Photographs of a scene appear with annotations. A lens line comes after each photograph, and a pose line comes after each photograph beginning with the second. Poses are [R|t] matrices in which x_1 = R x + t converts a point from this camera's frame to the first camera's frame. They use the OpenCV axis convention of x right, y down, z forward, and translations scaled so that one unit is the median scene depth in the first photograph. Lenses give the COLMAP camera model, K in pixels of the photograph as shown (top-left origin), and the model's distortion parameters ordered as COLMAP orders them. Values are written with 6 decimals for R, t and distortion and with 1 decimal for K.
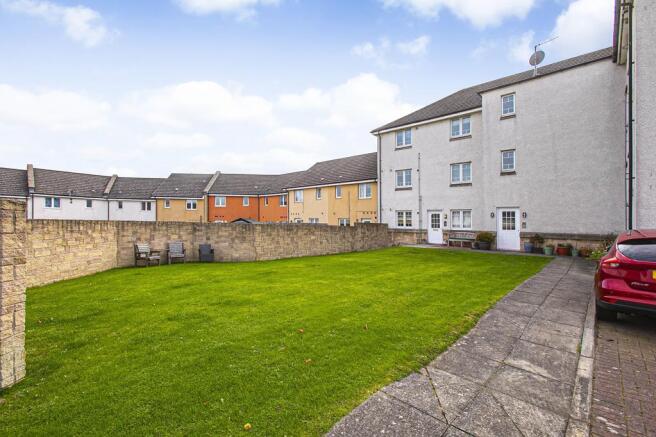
lens RADIAL K [[298.5, 0, 329.2], [0, 298.5, 215.2], [0, 0, 1]] dist [0.009592, 0.003936]
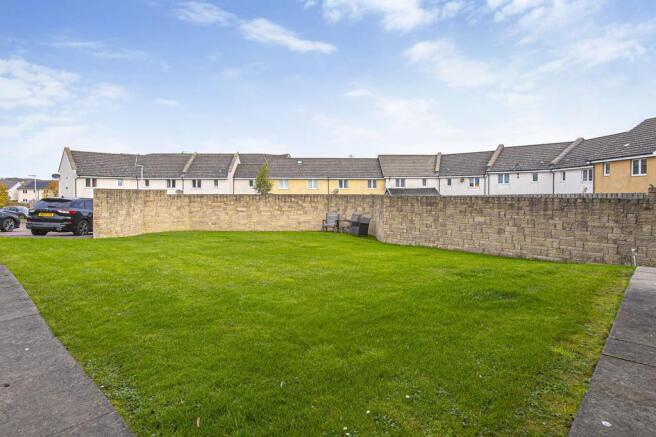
lens RADIAL K [[358.1, 0, 328.1], [0, 358.1, 218.2], [0, 0, 1]] dist [0.002857, 0.000534]
pose [[-0.014396, 0.047161, -0.998784, 0.639167], [0.028409, 0.998503, 0.046738, 0.037346], [0.999493, -0.027701, -0.015715, 0.788884]]
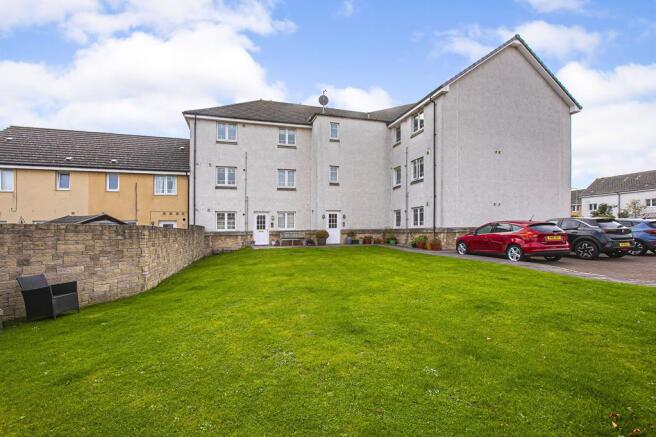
lens RADIAL K [[298.5, 0, 327.3], [0, 298.5, 216.8], [0, 0, 1]] dist [0.009592, 0.003936]
pose [[0.498822, 0.012416, 0.866616, -0.502675], [-0.000030, 0.999898, -0.014309, 0.017939], [-0.866705, 0.007111, 0.498771, 0.369541]]
